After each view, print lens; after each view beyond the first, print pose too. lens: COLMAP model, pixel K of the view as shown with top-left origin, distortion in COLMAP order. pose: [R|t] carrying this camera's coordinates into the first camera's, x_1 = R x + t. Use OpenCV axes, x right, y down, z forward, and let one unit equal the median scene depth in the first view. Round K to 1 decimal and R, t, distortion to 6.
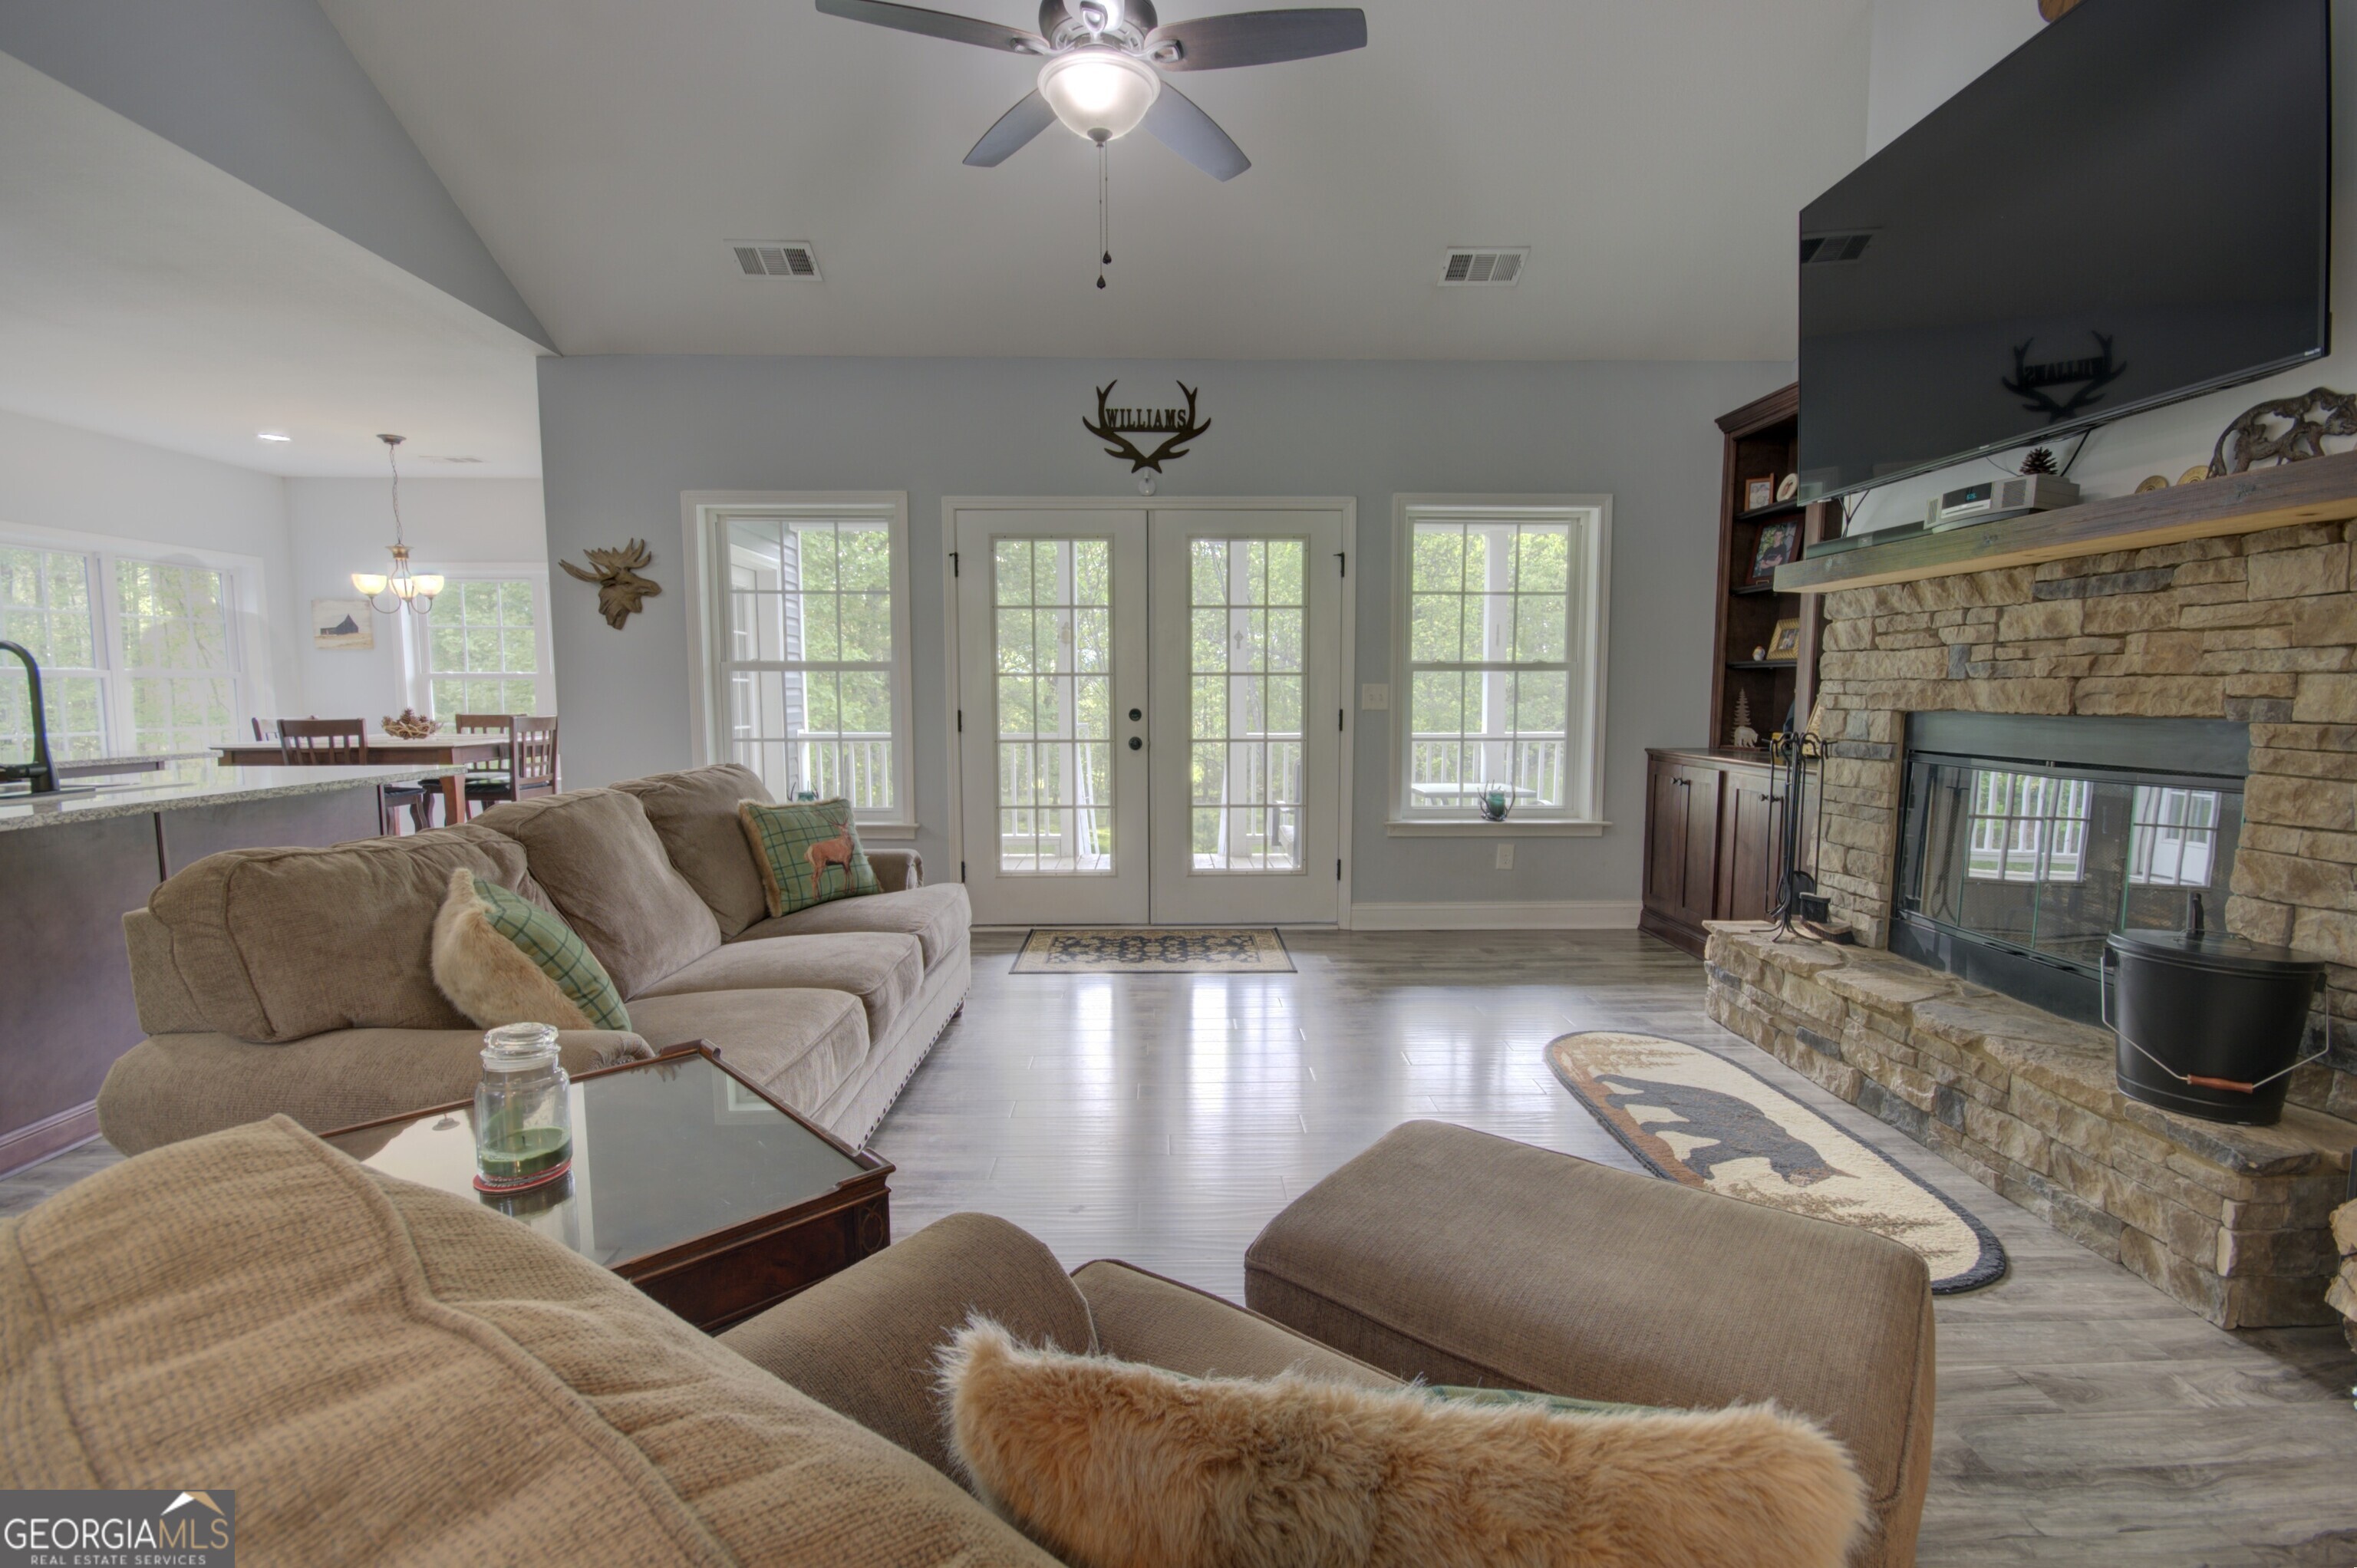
lens RADIAL K [[1054.7, 0, 1184.8], [0, 1054.7, 792.1], [0, 0, 1]] dist [0.010475, -0.010928]
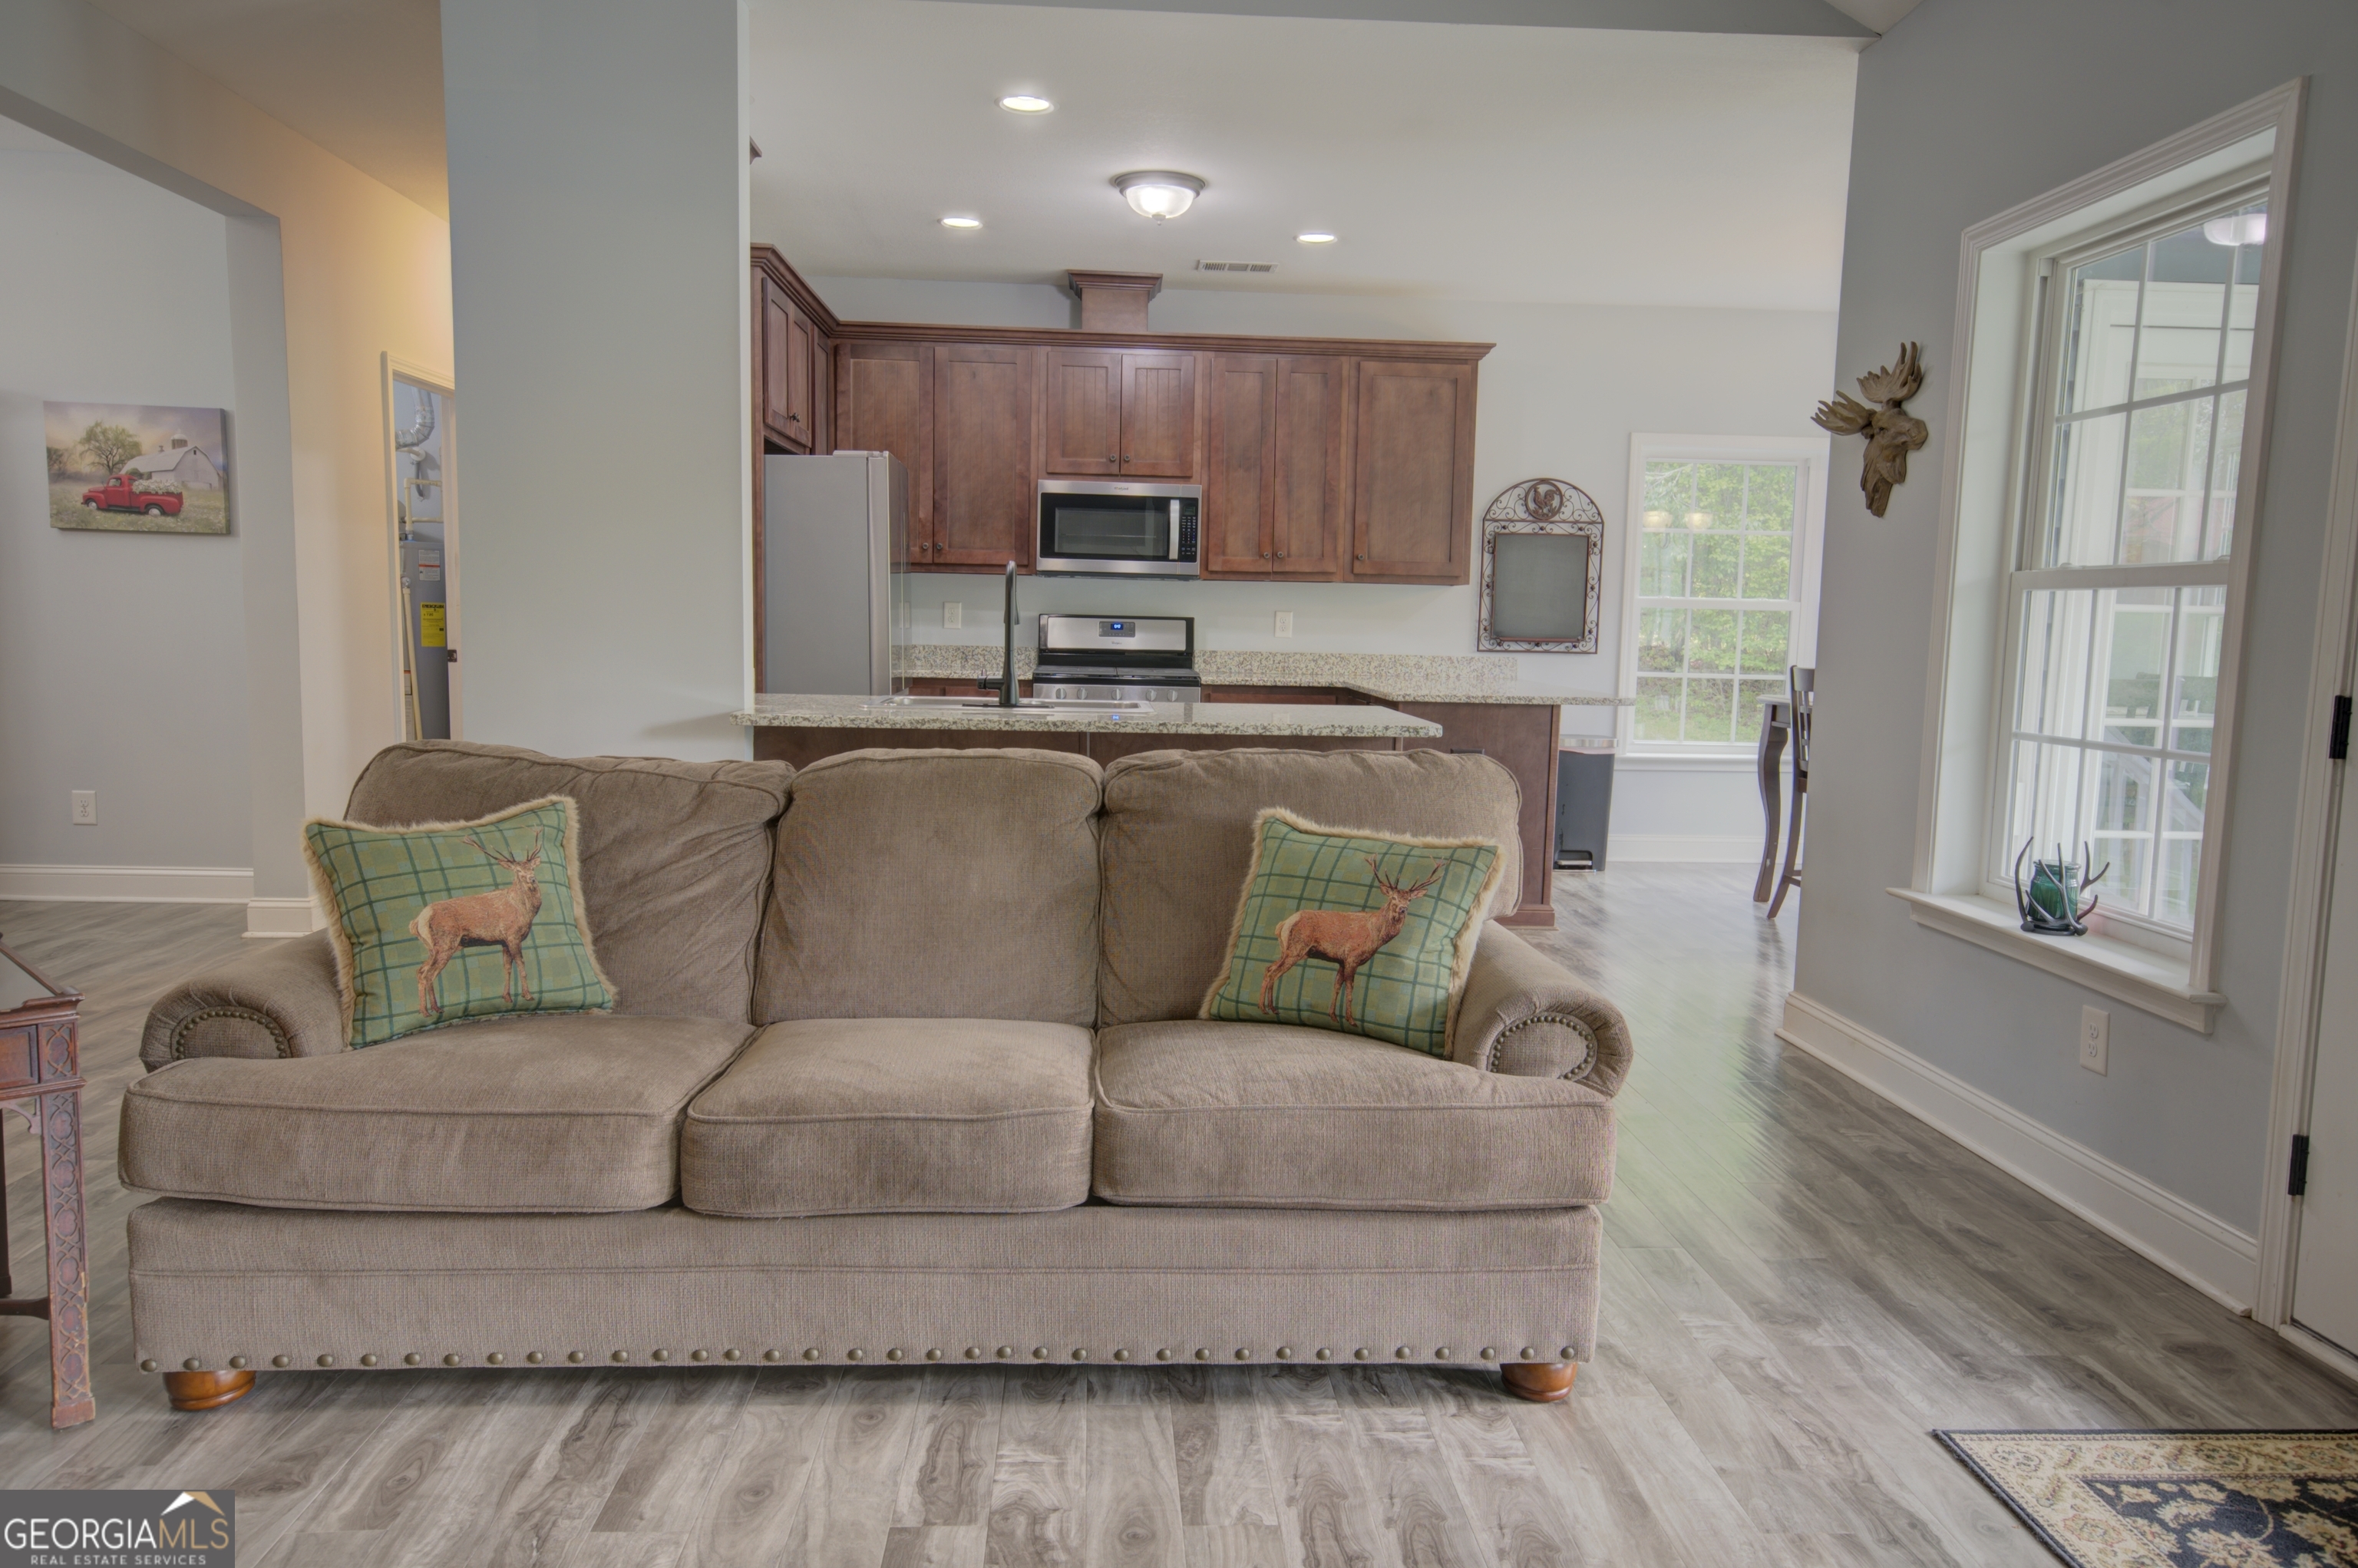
lens RADIAL K [[1618.7, 0, 1185.4], [0, 1618.7, 787.5], [0, 0, 1]] dist [0.037573, 0.001964]
pose [[0.035301, 0.108376, -0.993483, 0.309114], [-0.118887, 0.987499, 0.103499, -0.061098], [0.992280, 0.114459, 0.047744, 0.624719]]
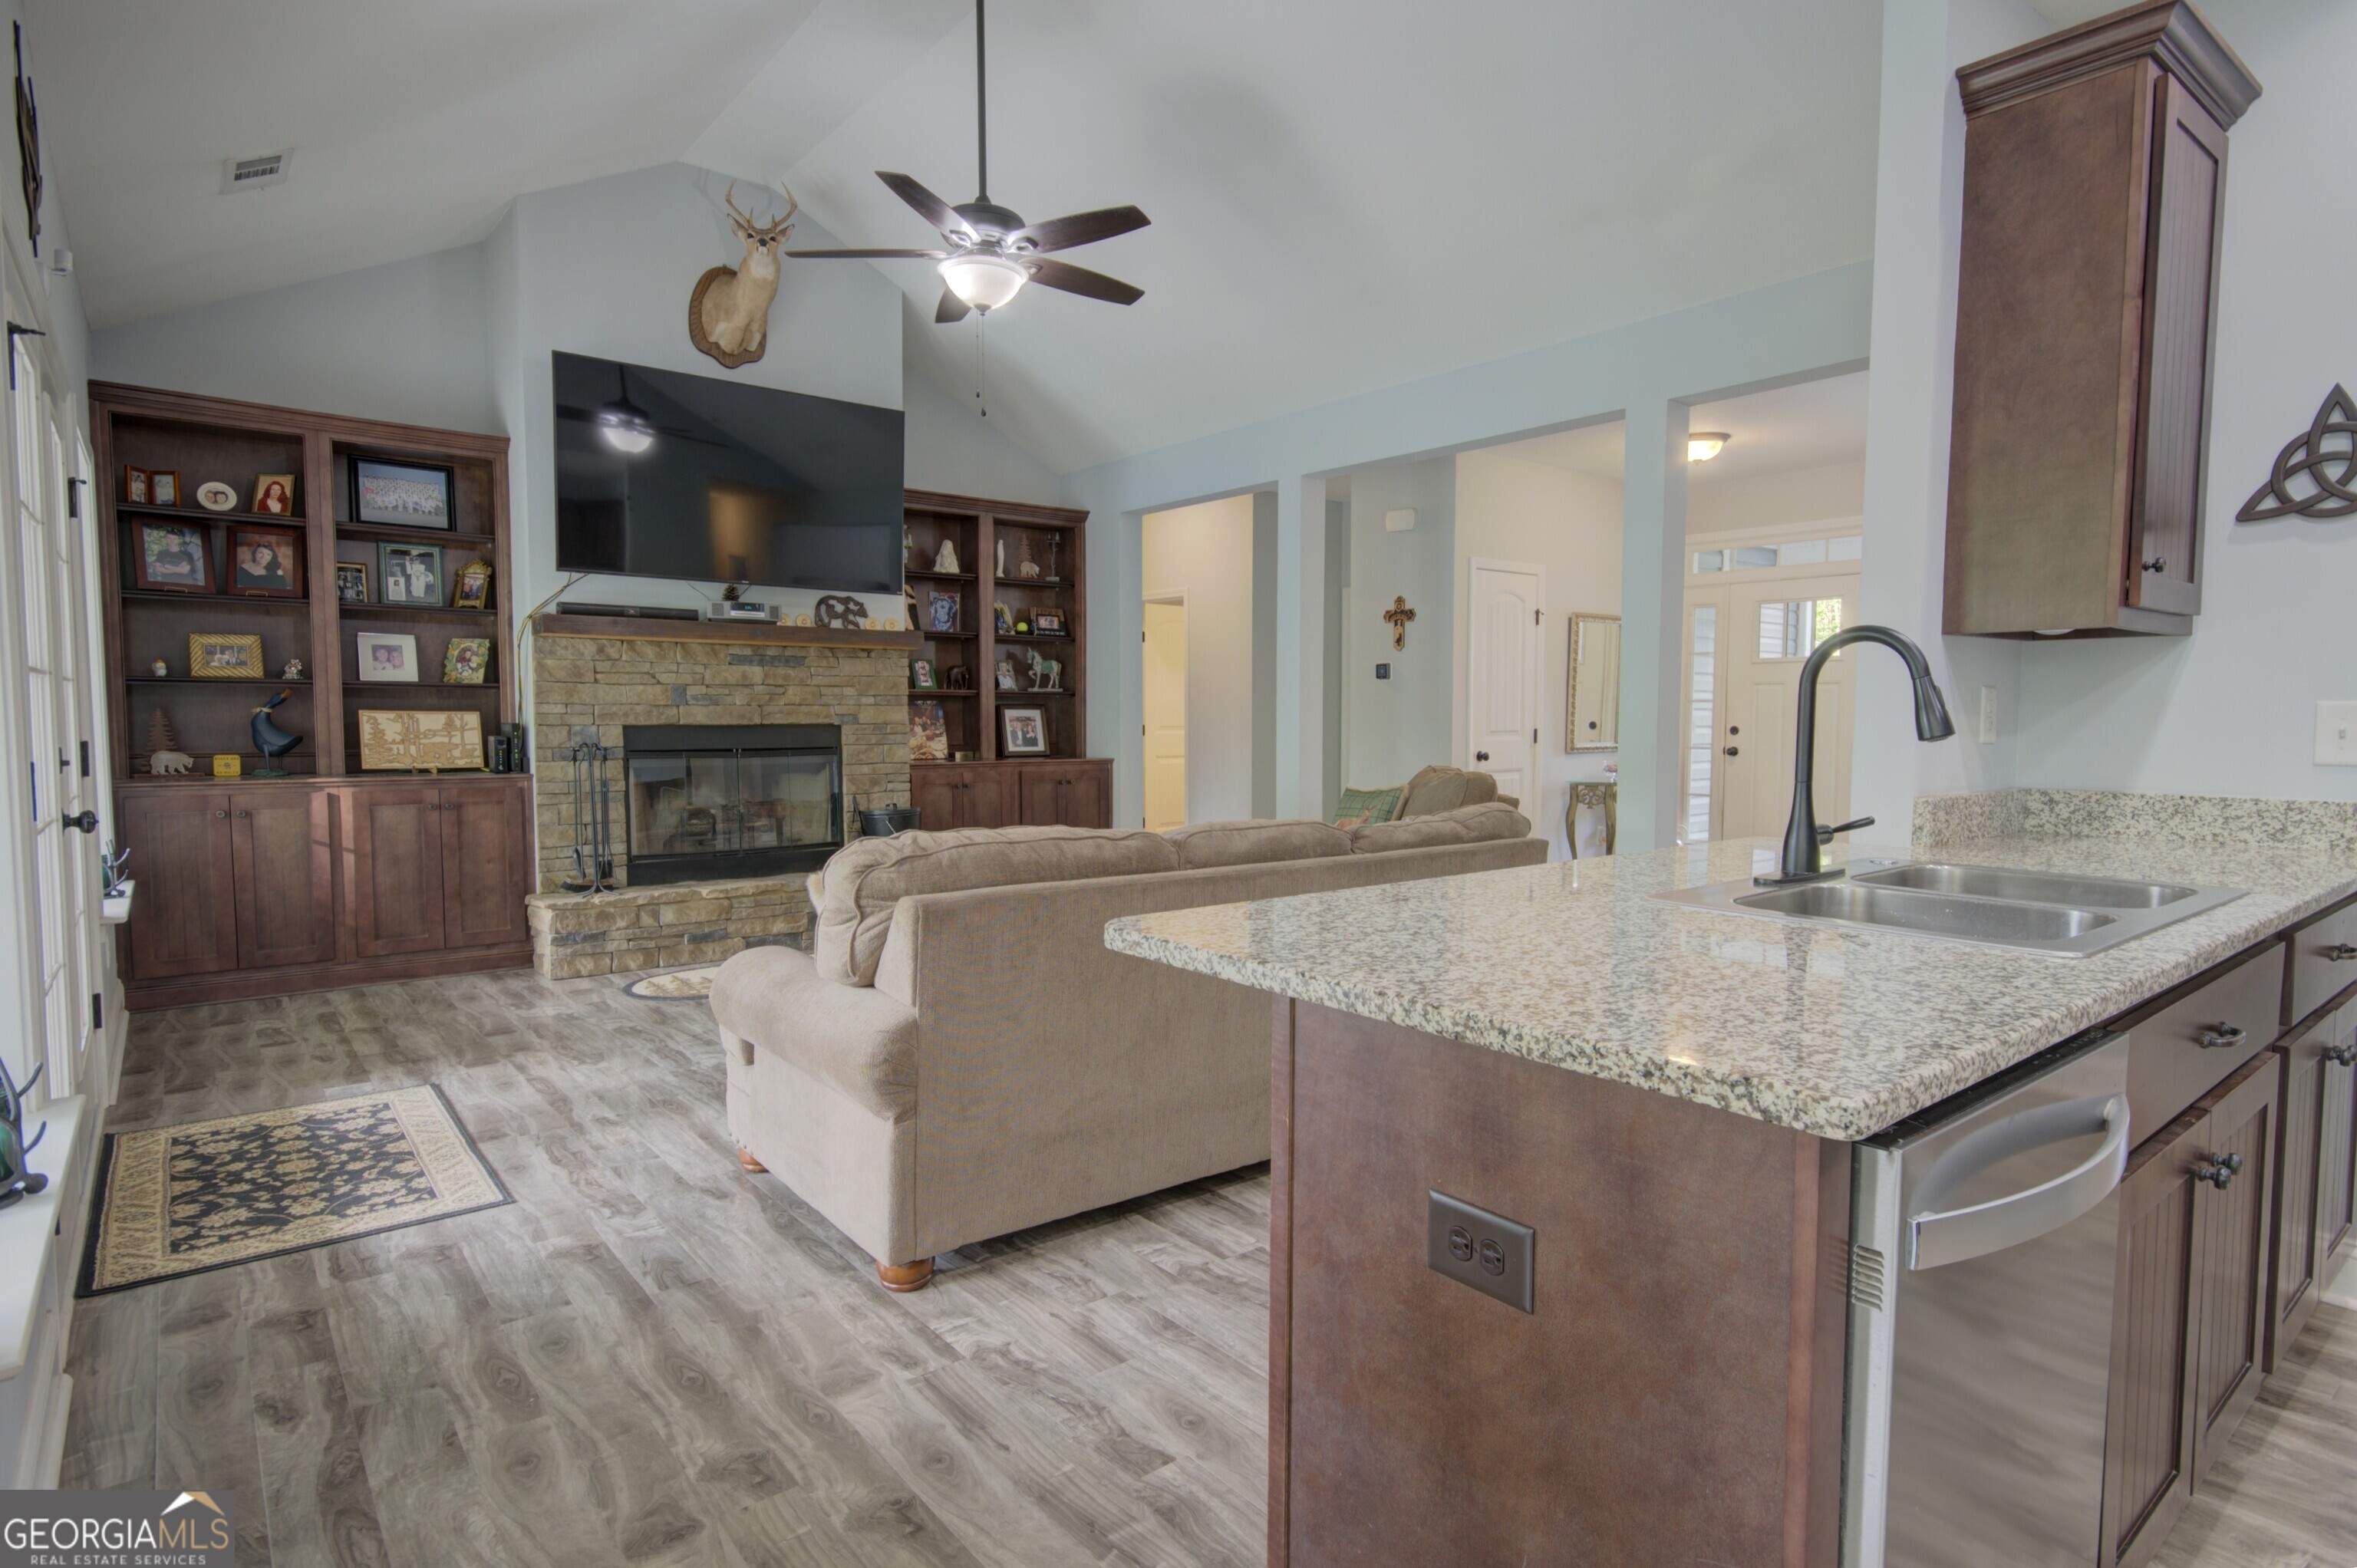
lens RADIAL K [[1231.2, 0, 1190.0], [0, 1231.2, 794.0], [0, 0, 1]] dist [0.011400, 0.001038]
pose [[-0.615399, -0.052605, 0.786458, -0.808838], [0.073879, 0.989528, 0.123998, -0.092433], [-0.784745, 0.134411, -0.605069, 0.969004]]
